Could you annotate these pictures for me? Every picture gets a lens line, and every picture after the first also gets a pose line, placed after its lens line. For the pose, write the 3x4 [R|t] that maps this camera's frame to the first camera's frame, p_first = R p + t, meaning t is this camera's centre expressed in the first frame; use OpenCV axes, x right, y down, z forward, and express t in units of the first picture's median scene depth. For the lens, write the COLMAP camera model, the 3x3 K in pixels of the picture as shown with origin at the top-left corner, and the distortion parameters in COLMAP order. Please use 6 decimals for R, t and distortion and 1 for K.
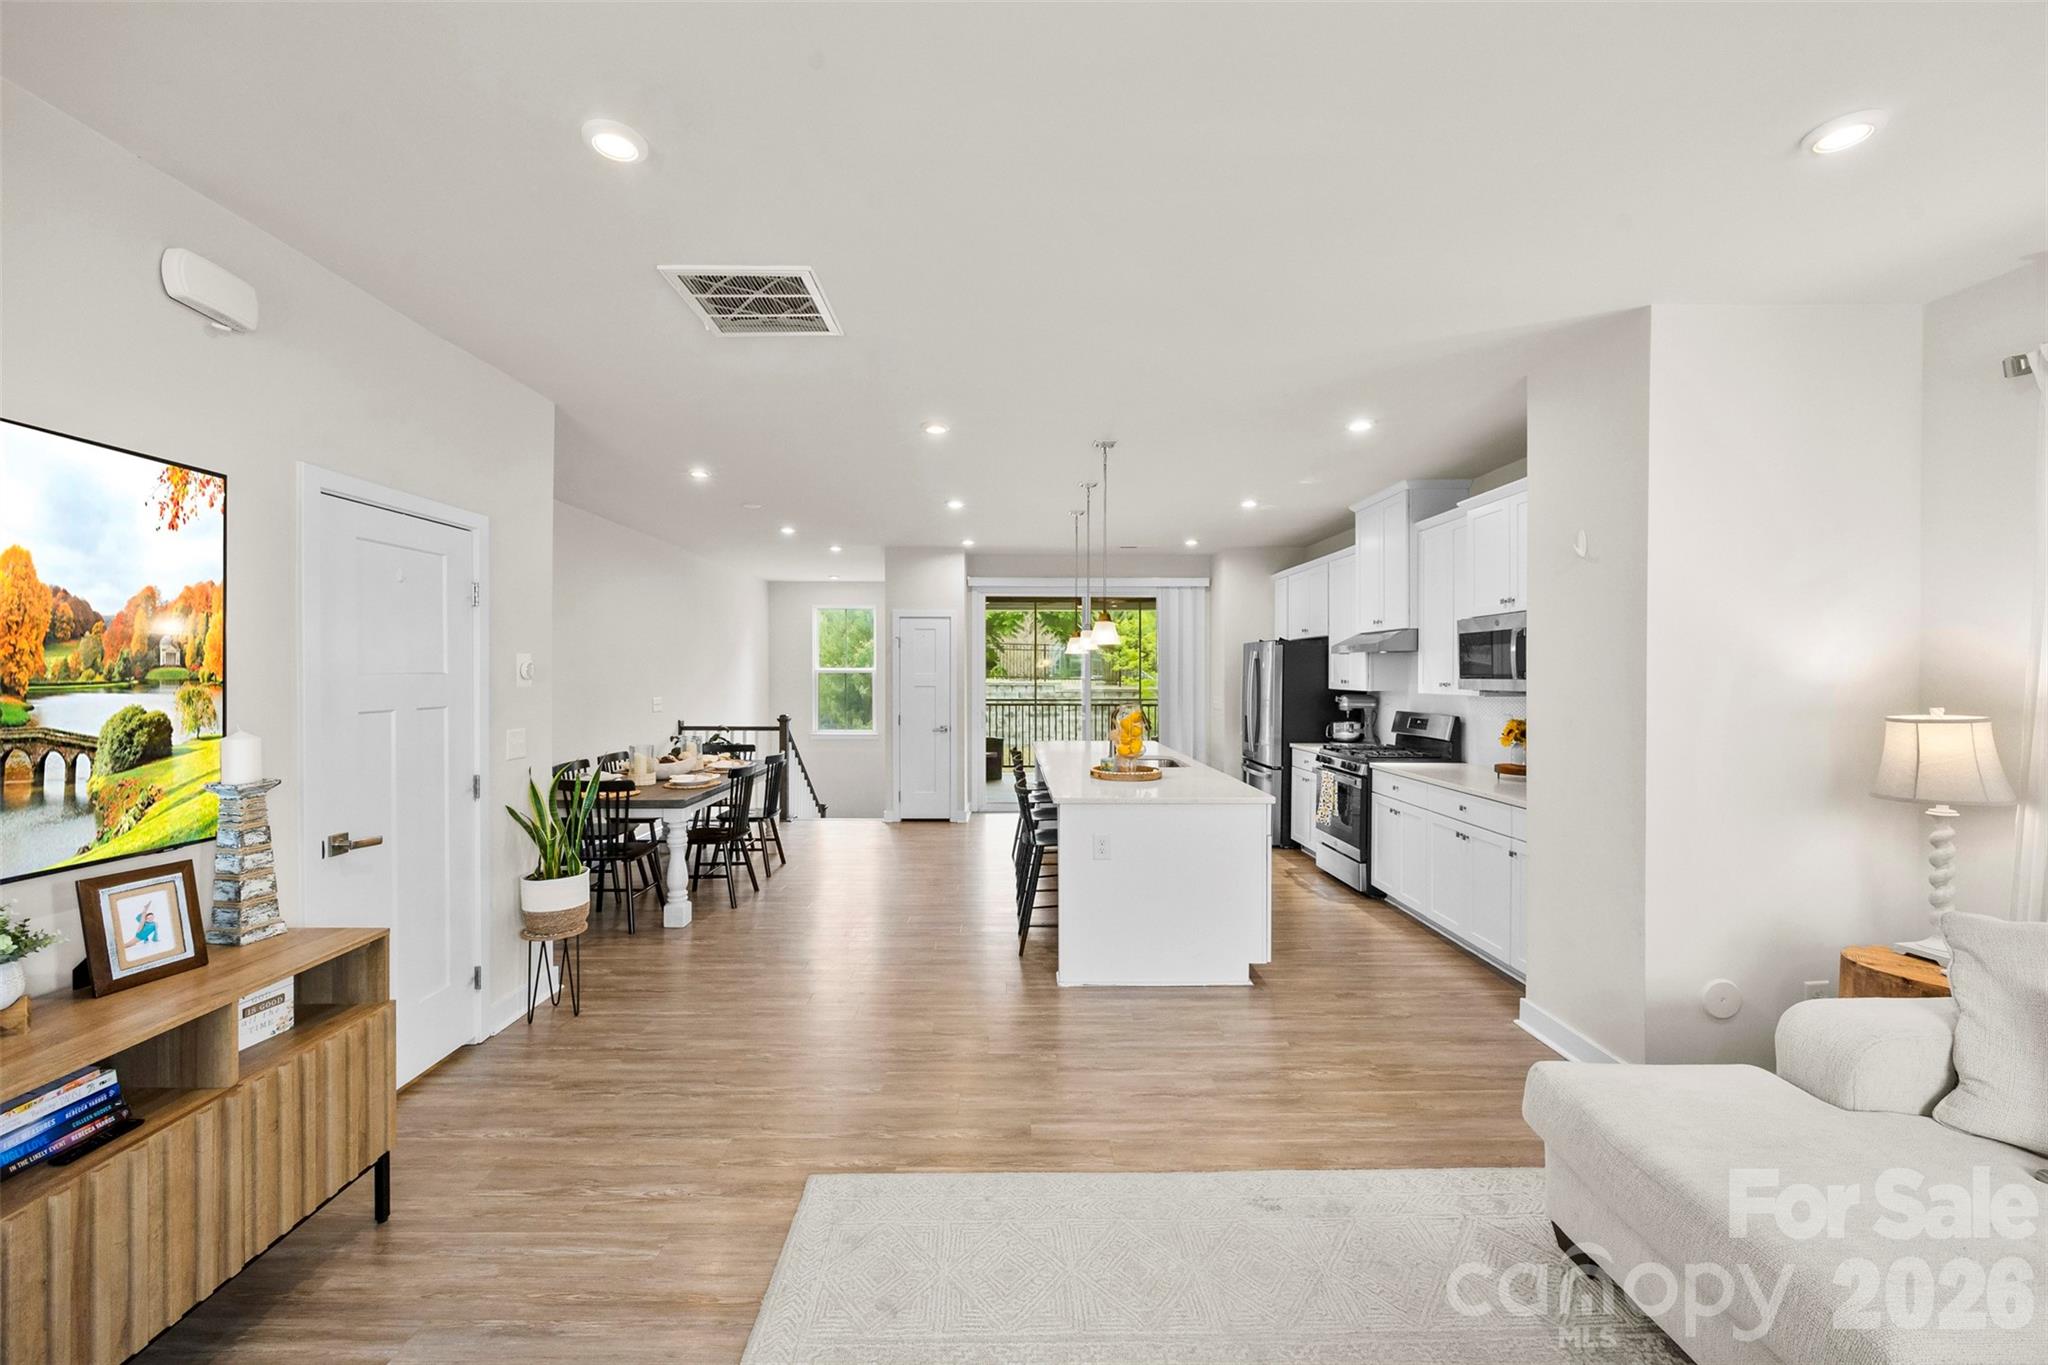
lens RADIAL K [[792.7, 0, 1029.4], [0, 792.7, 670.8], [0, 0, 1]] dist [-0.000082, 0.000138]
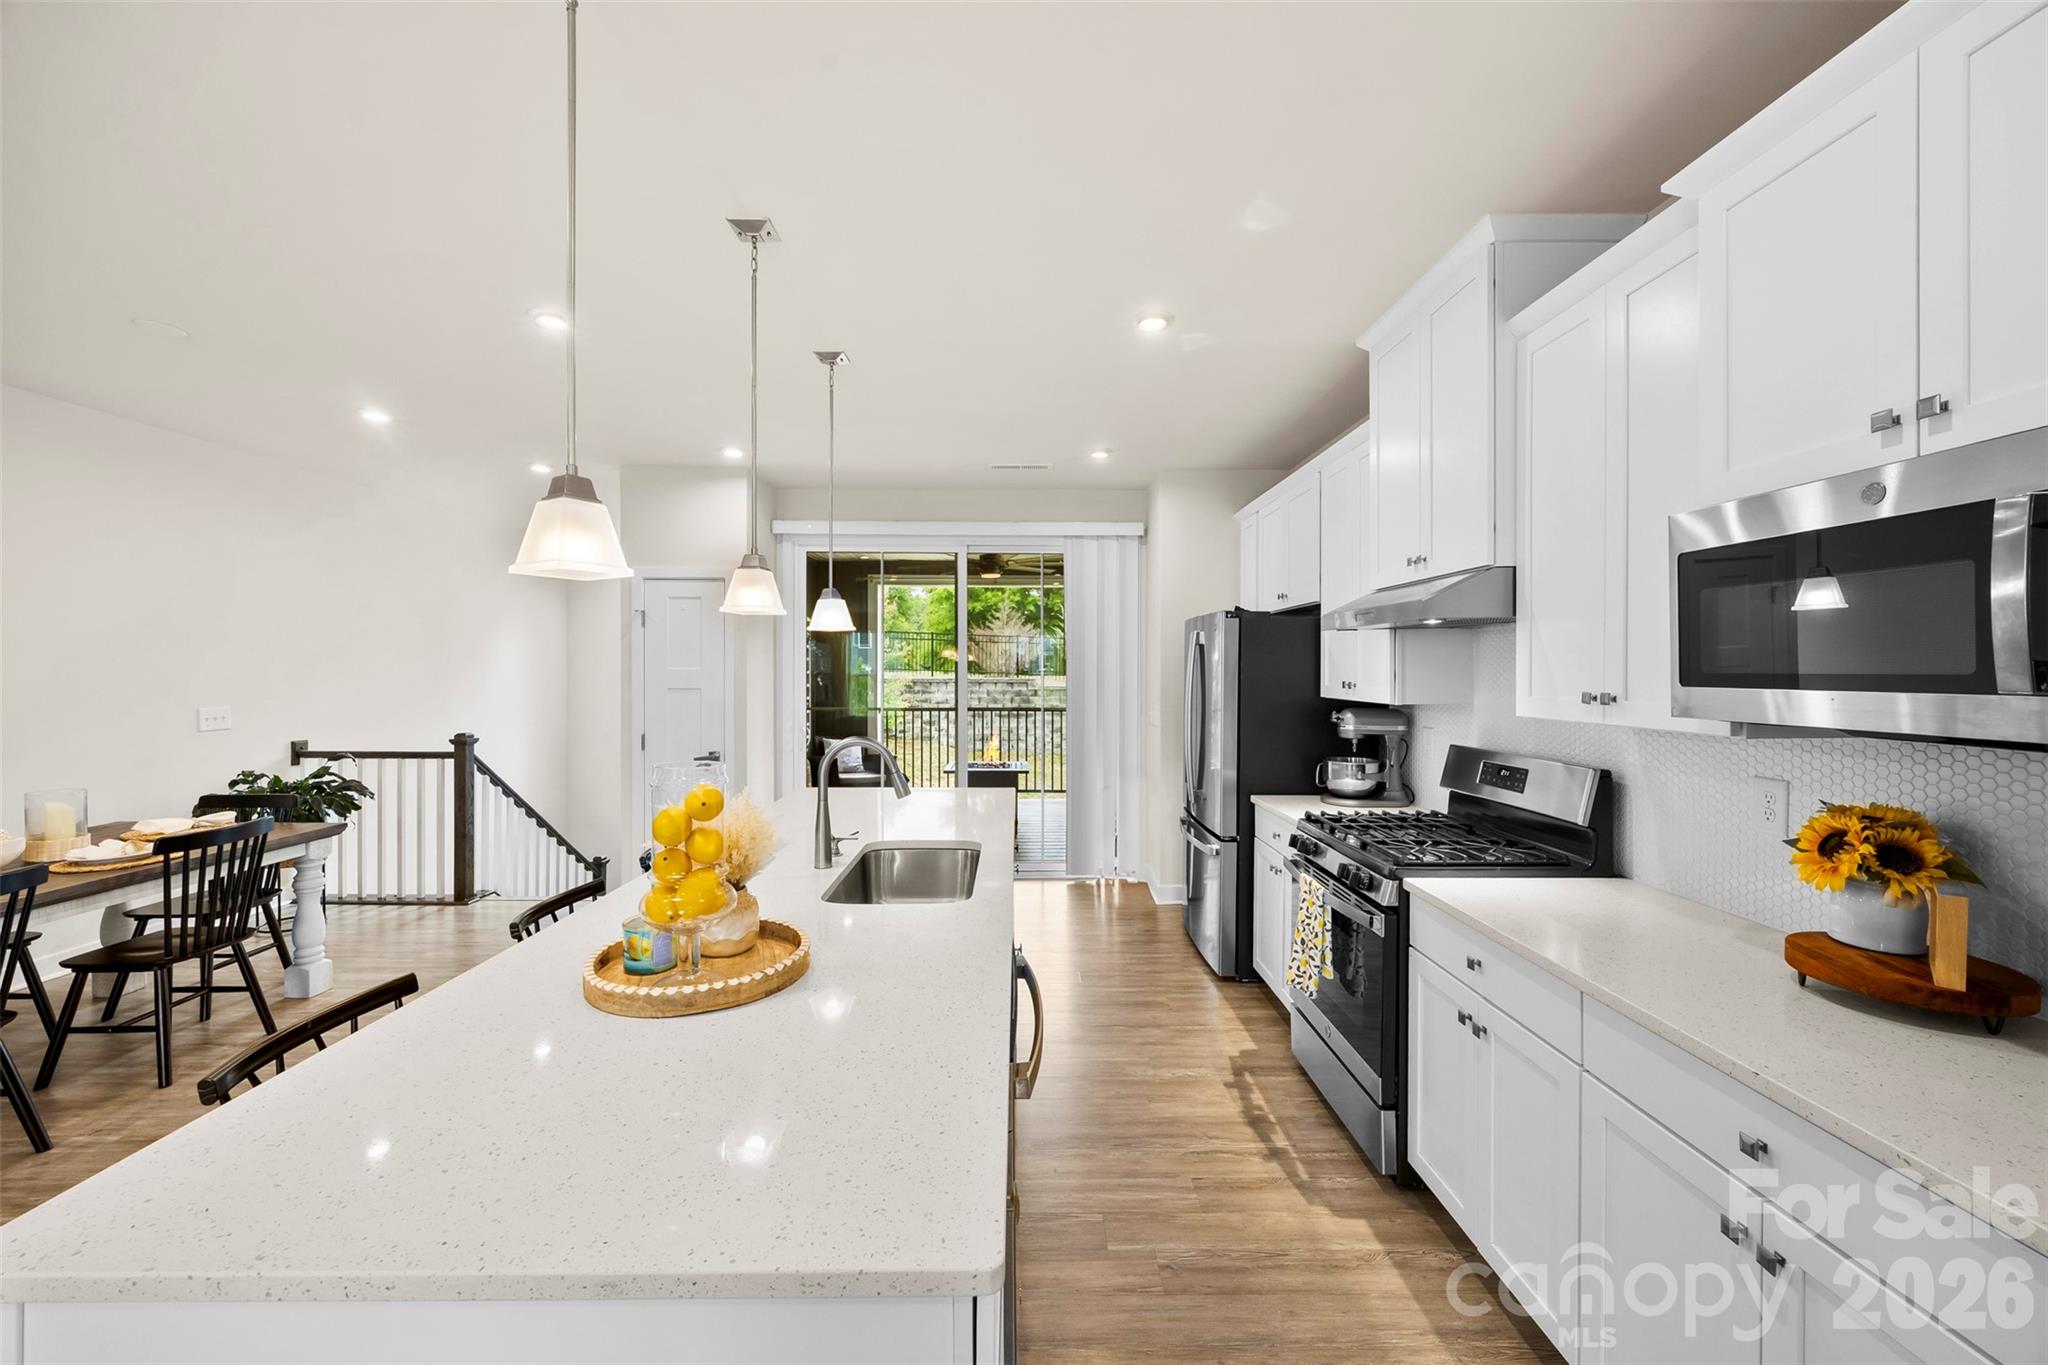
lens RADIAL K [[802.2, 0, 1044.6], [0, 802.2, 662.4], [0, 0, 1]] dist [-0.000249, -0.000065]
pose [[0.999946, 0.002983, 0.009967, 0.199283], [-0.002937, 0.999985, -0.004625, 0.001340], [-0.009980, 0.004596, 0.999940, 0.491097]]
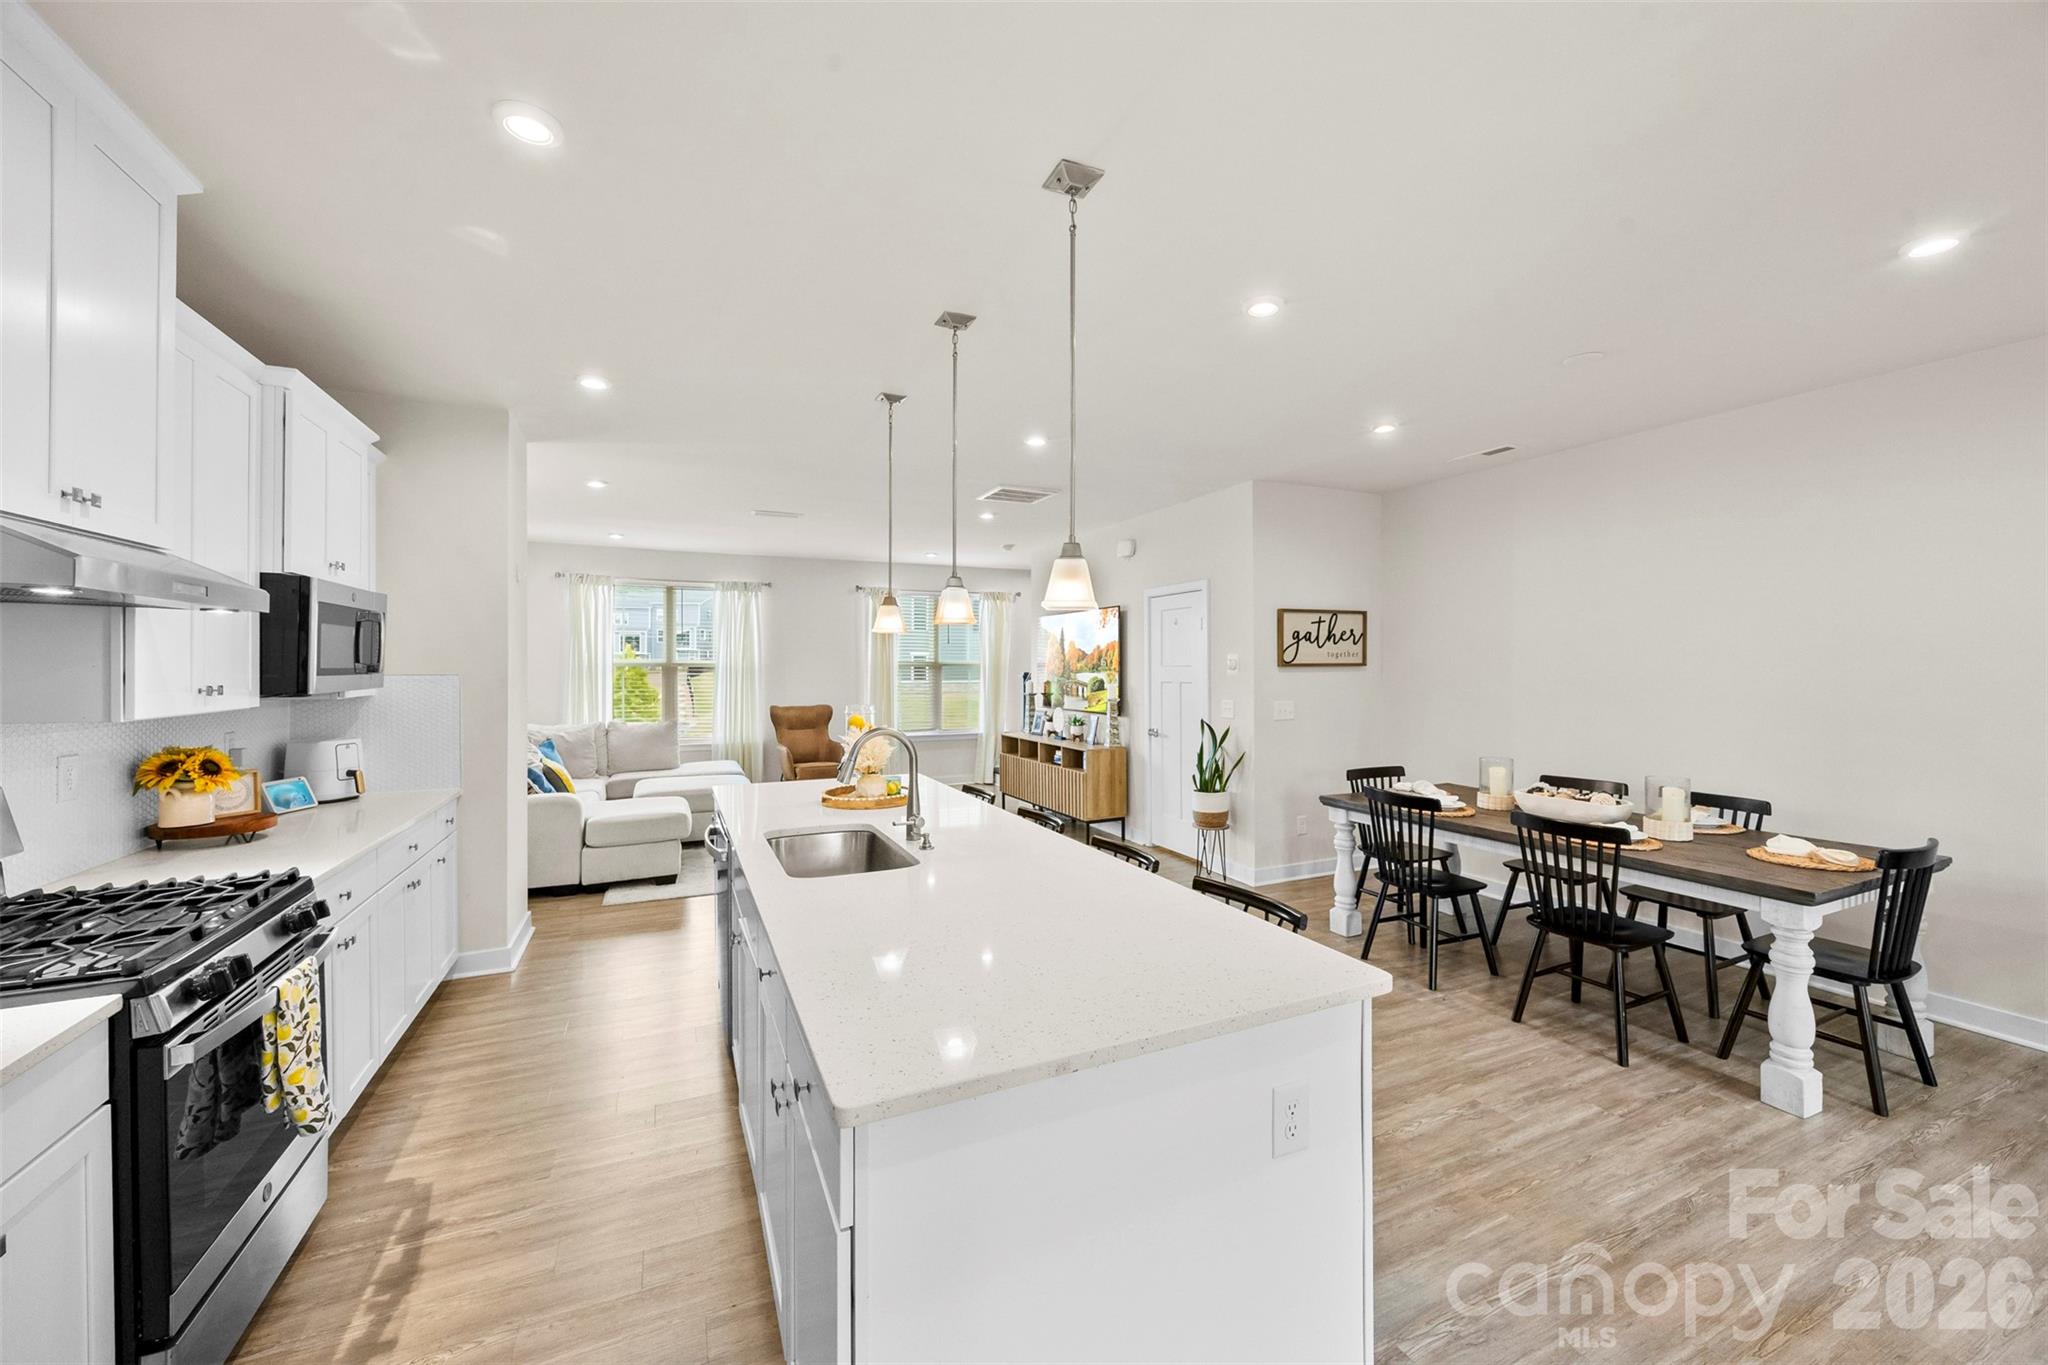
lens RADIAL K [[802.2, 0, 1044.6], [0, 802.2, 662.4], [0, 0, 1]] dist [-0.000249, -0.000065]
pose [[-0.909302, 0.002479, -0.416129, 0.217140], [0.006879, 0.999935, -0.009075, 0.003475], [0.416080, -0.011114, -0.909260, 1.348697]]
